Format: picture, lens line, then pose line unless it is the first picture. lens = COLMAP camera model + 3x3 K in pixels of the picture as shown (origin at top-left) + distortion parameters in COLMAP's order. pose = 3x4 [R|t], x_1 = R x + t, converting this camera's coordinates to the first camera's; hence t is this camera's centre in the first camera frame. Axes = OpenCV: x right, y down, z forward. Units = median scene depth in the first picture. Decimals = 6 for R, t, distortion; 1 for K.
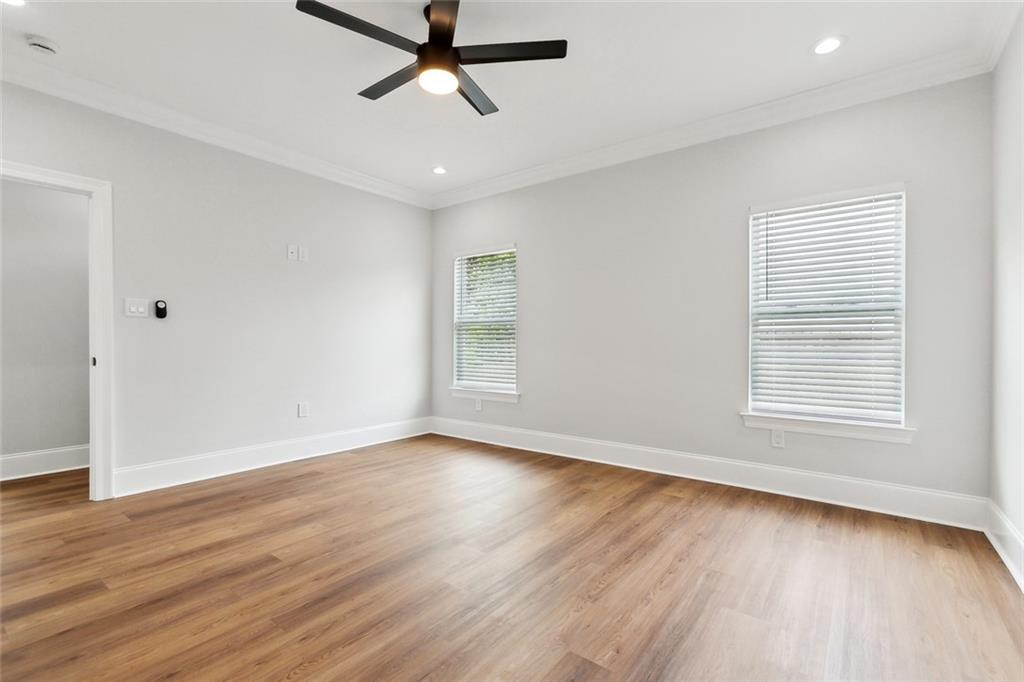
lens RADIAL K [[454.5, 0, 515.1], [0, 454.5, 341.7], [0, 0, 1]] dist [-0.001872, 0.000030]
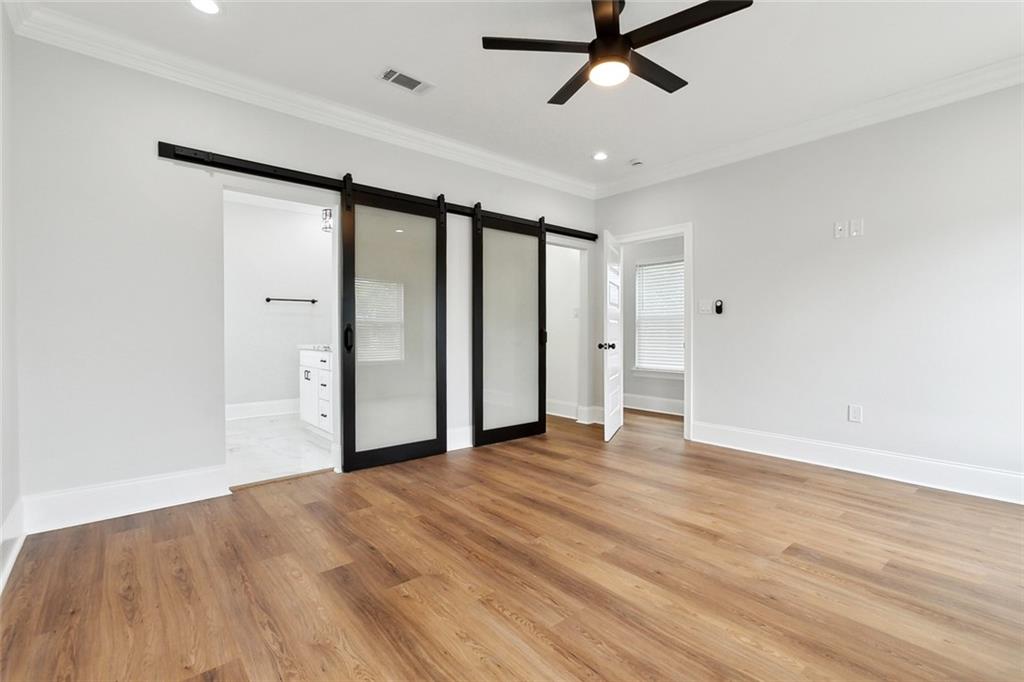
lens RADIAL K [[454.5, 0, 515.1], [0, 454.5, 341.7], [0, 0, 1]] dist [-0.001872, 0.000030]
pose [[-0.191992, 0.020653, -0.981179, 0.876646], [-0.001807, 0.999769, 0.021398, 0.000896], [0.981395, 0.005881, -0.191910, 1.005655]]
